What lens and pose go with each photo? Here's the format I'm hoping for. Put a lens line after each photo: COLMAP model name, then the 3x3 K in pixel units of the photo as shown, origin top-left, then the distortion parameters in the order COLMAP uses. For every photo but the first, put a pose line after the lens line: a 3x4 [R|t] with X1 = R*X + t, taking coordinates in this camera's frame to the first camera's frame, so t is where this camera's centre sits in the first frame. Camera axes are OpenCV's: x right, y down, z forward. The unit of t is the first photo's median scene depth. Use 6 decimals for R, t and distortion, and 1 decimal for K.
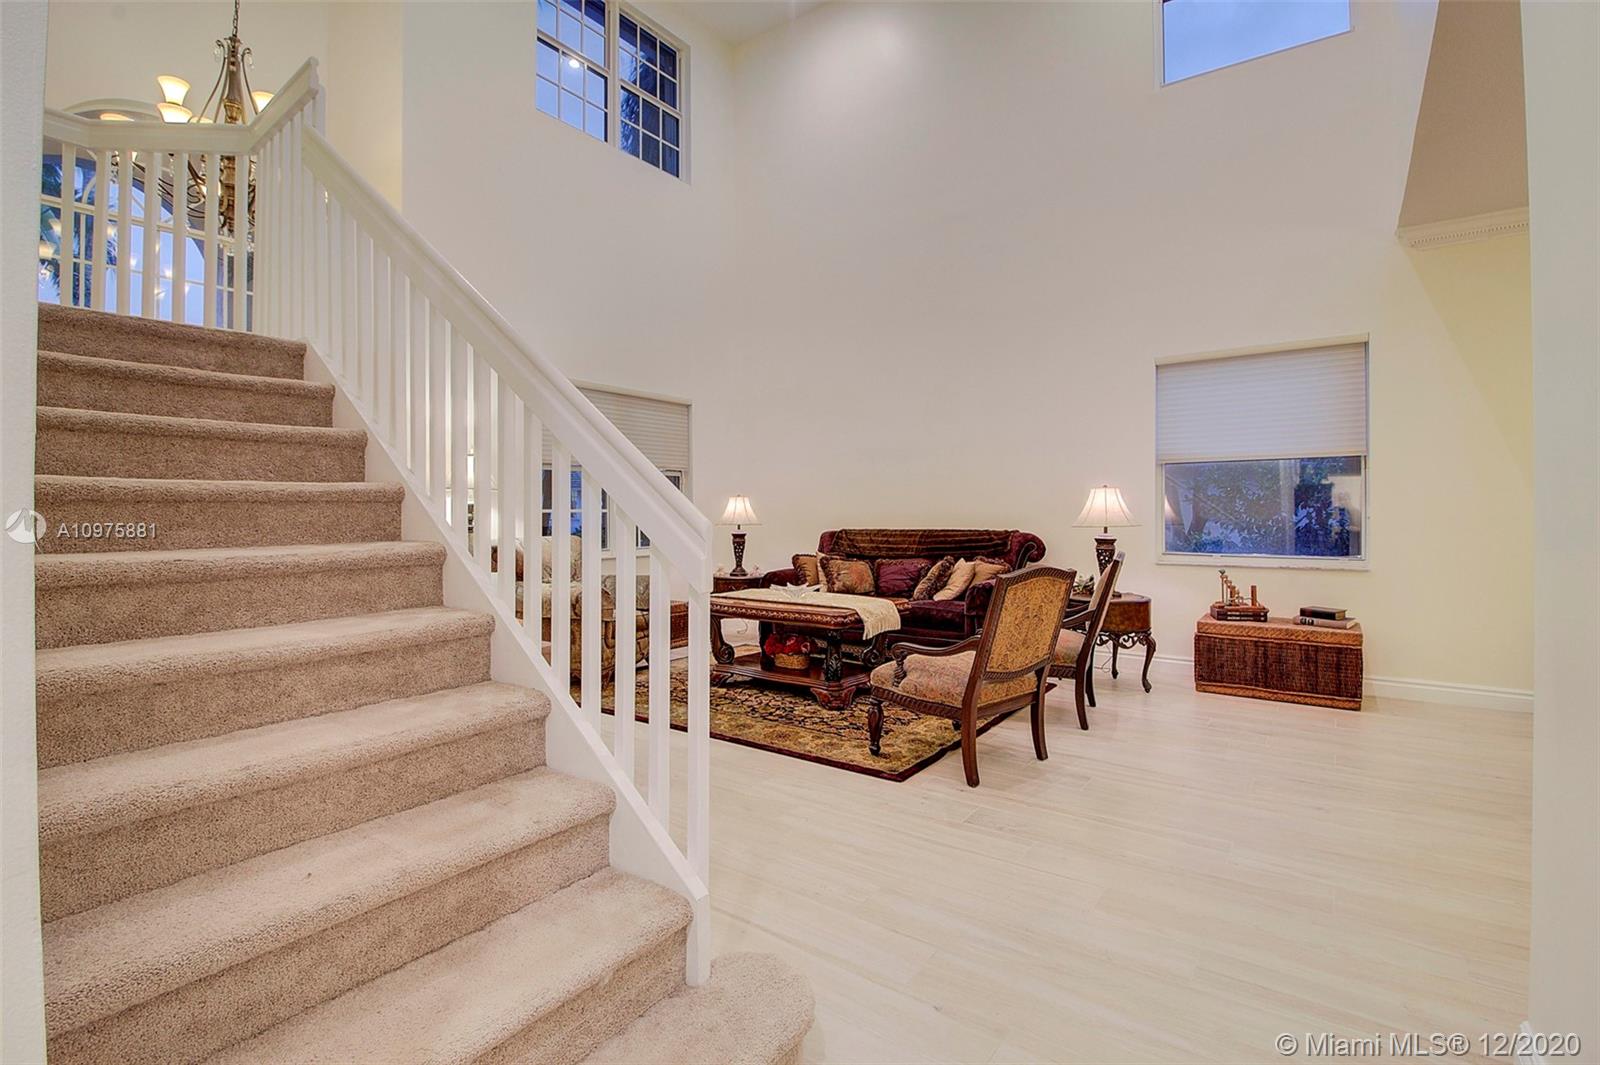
lens RADIAL K [[742.8, 0, 804.3], [0, 742.8, 507.6], [0, 0, 1]] dist [-0.000567, 0.000079]
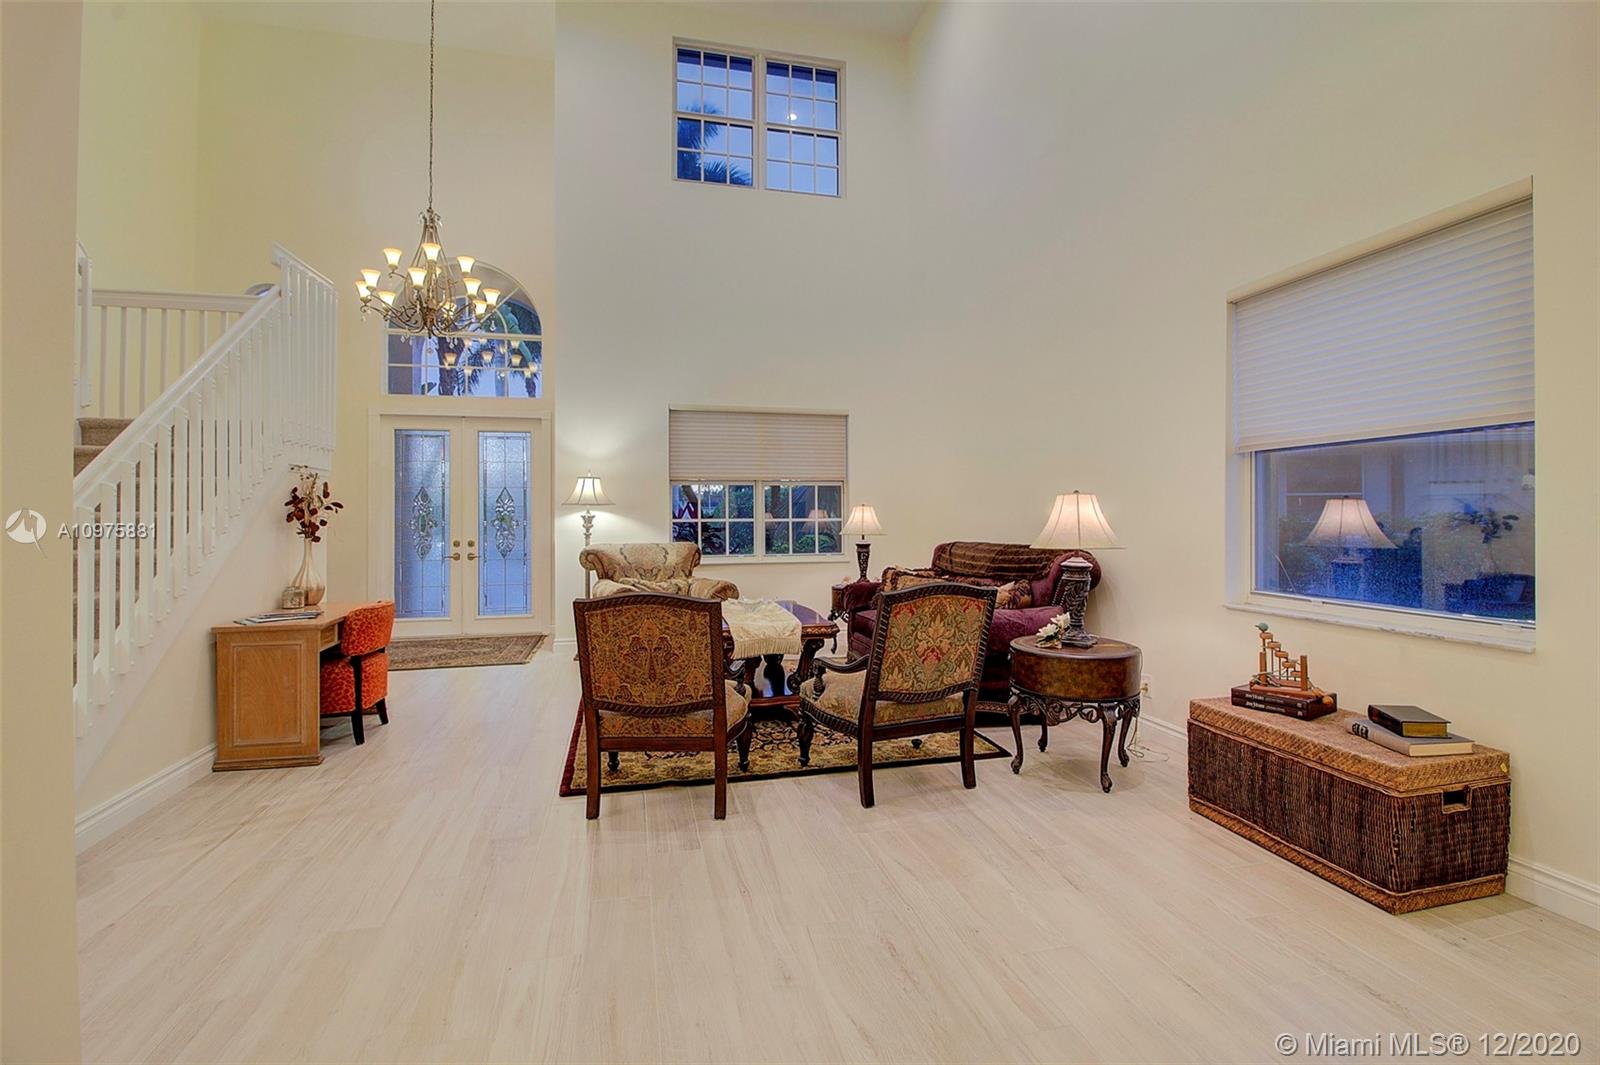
lens RADIAL K [[736.6, 0, 808.9], [0, 736.6, 508.6], [0, 0, 1]] dist [0.003628, -0.014766]
pose [[0.762651, -0.004747, -0.646793, 0.697924], [0.001910, 0.999985, -0.005087, -0.009281], [0.646808, 0.002645, 0.762649, 0.309182]]
